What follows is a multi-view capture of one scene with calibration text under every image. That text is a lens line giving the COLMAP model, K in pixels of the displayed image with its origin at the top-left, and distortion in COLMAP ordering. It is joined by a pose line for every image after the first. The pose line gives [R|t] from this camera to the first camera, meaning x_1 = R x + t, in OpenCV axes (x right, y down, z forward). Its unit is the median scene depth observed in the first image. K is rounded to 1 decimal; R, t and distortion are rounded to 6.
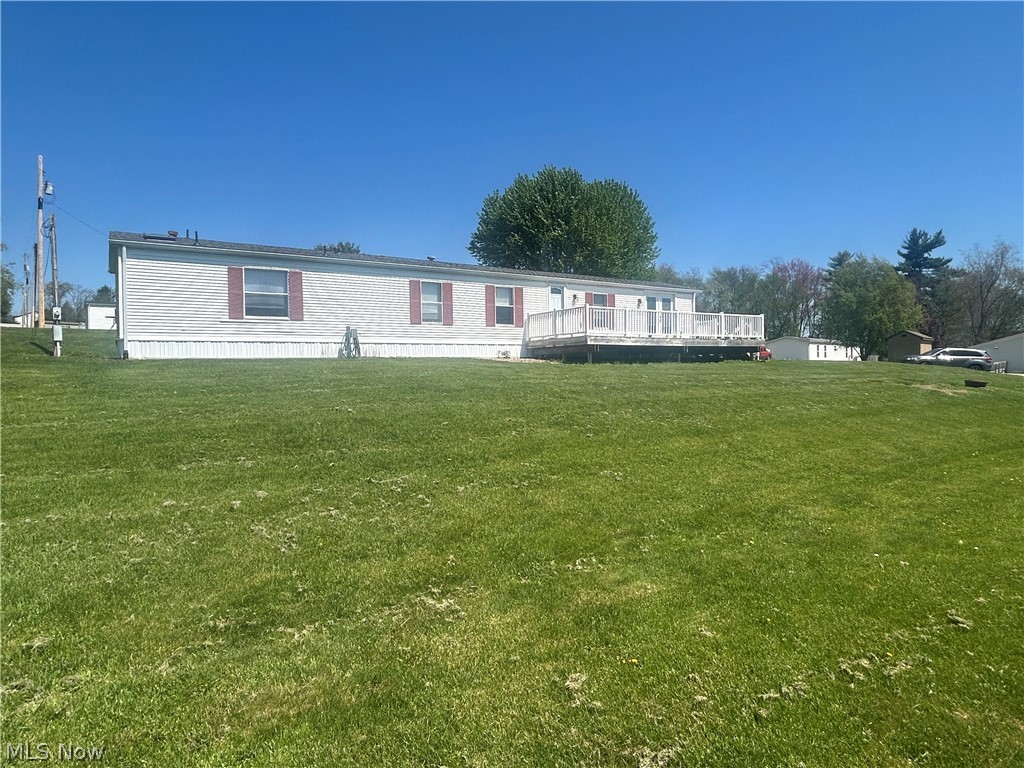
lens RADIAL K [[601.4, 0, 512.0], [0, 601.4, 384.0], [0, 0, 1]] dist [-0.003219, -0.000549]
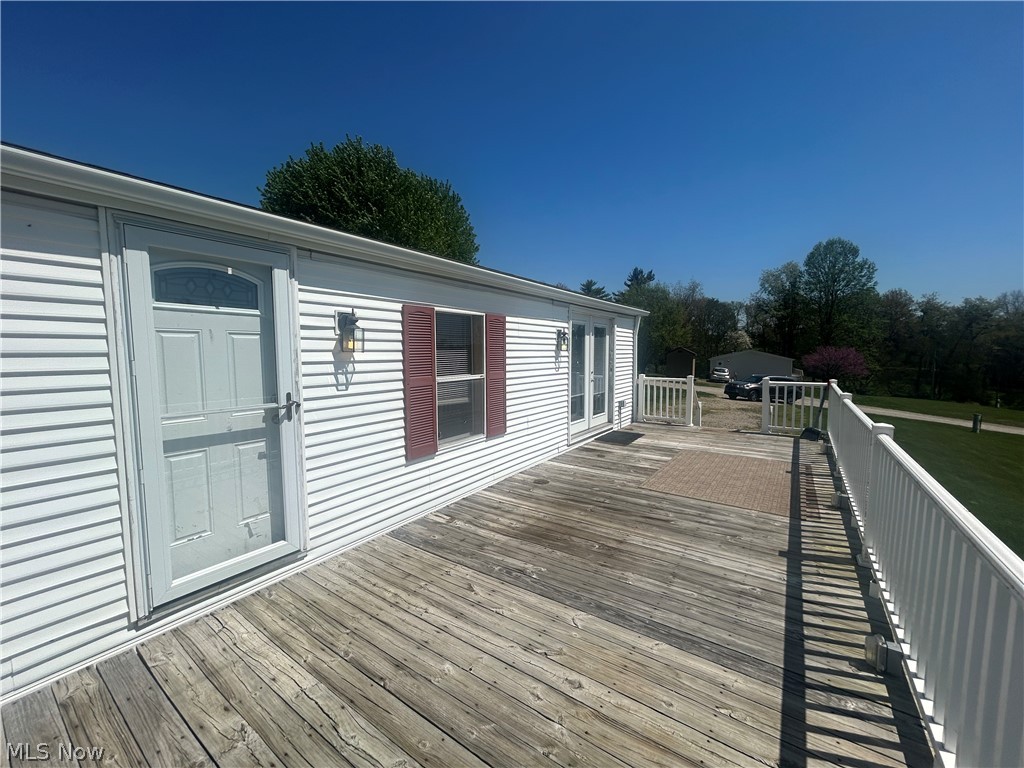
lens RADIAL K [[410.2, 0, 512.0], [0, 410.2, 384.0], [0, 0, 1]] dist [0.000553, 0.000302]
pose [[0.929497, -0.020440, 0.368262, 0.104490], [0.002195, 0.998752, 0.049894, -0.132236], [-0.368822, -0.045568, 0.928382, 0.851846]]
